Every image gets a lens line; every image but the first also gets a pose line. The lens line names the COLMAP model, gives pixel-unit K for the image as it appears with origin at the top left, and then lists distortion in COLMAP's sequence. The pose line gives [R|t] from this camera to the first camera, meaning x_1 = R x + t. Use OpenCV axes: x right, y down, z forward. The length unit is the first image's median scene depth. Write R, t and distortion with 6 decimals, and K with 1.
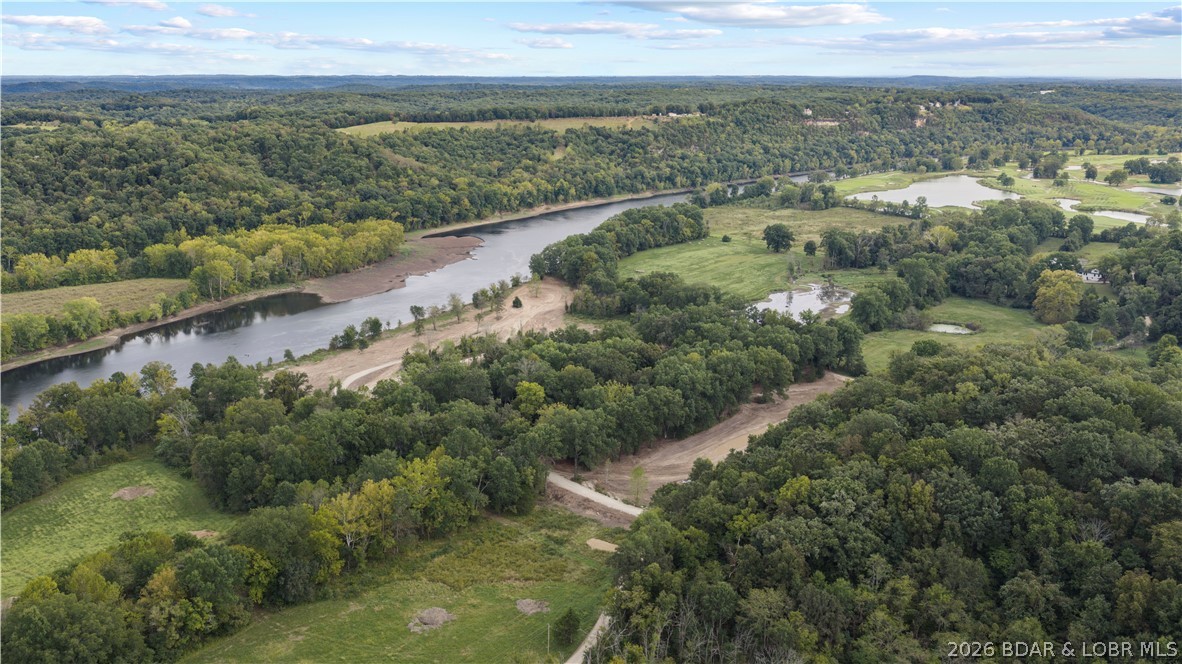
lens RADIAL K [[987.2, 0, 591.0], [0, 987.2, 332.0], [0, 0, 1]] dist [0.036916, -0.090034]
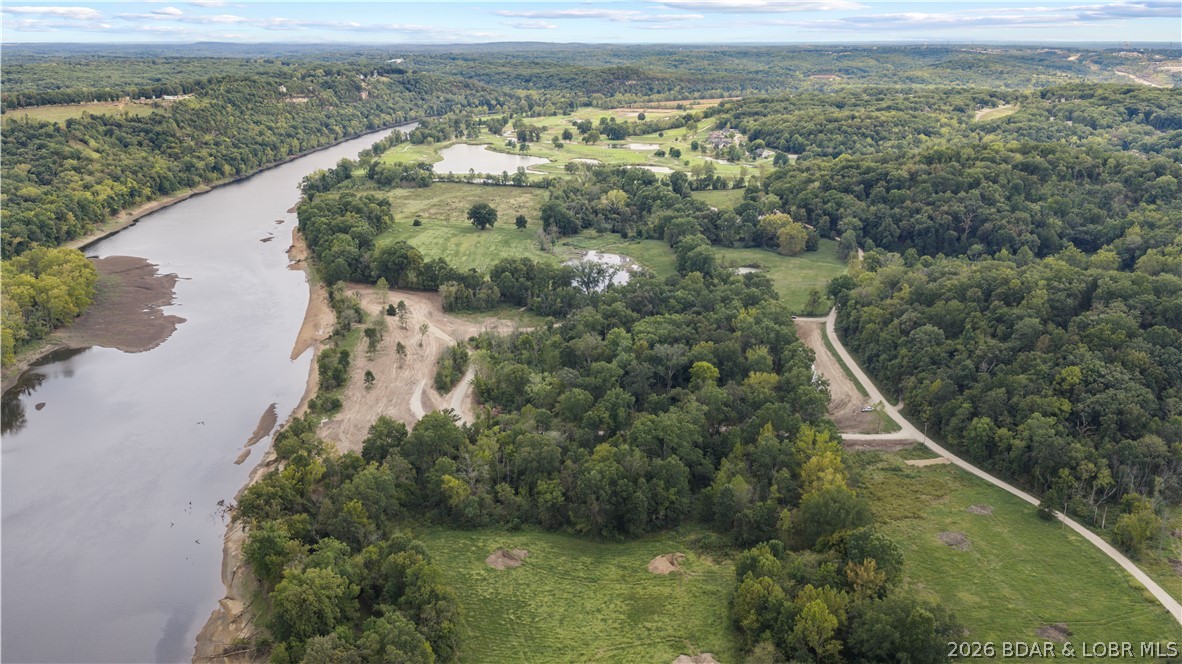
lens RADIAL K [[994.6, 0, 591.0], [0, 994.6, 332.0], [0, 0, 1]] dist [0.032860, -0.075488]
pose [[0.770804, -0.181262, 0.610741, -0.292460], [0.162349, 0.982907, 0.086819, -0.034796], [-0.616039, 0.032232, 0.787056, 0.070962]]
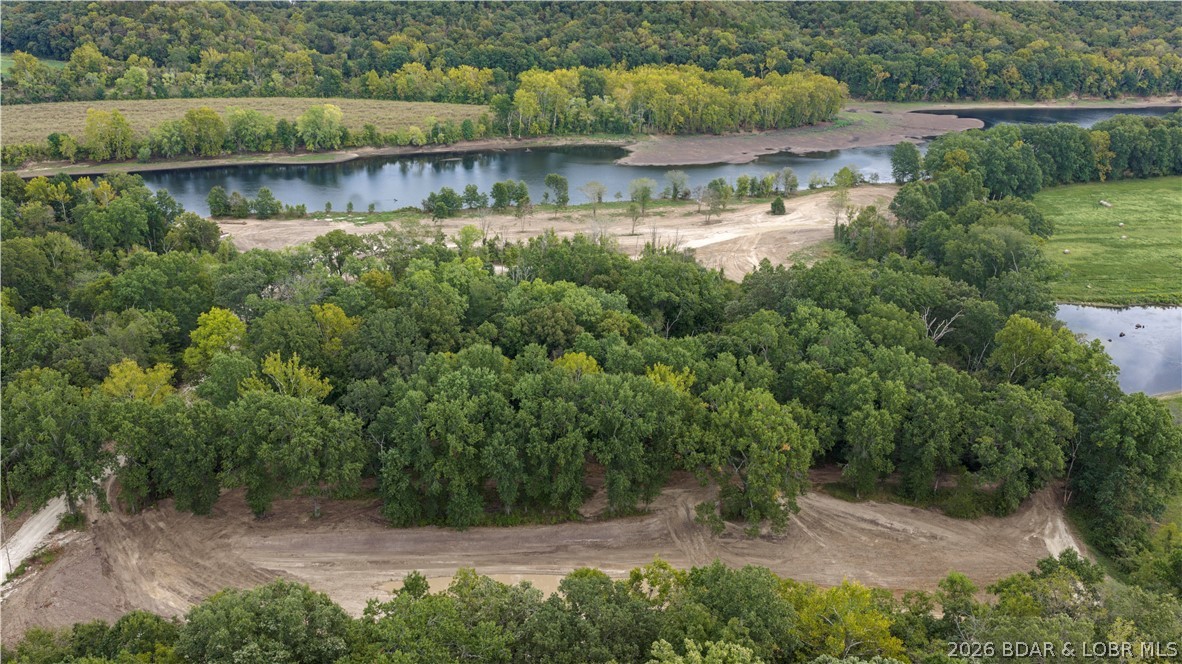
lens RADIAL K [[978.4, 0, 591.0], [0, 978.4, 332.0], [0, 0, 1]] dist [0.025632, -0.057030]
pose [[0.709592, 0.274090, -0.649118, 0.150298], [-0.194372, 0.961639, 0.193571, -0.028388], [0.677273, -0.011186, 0.735647, 0.260137]]
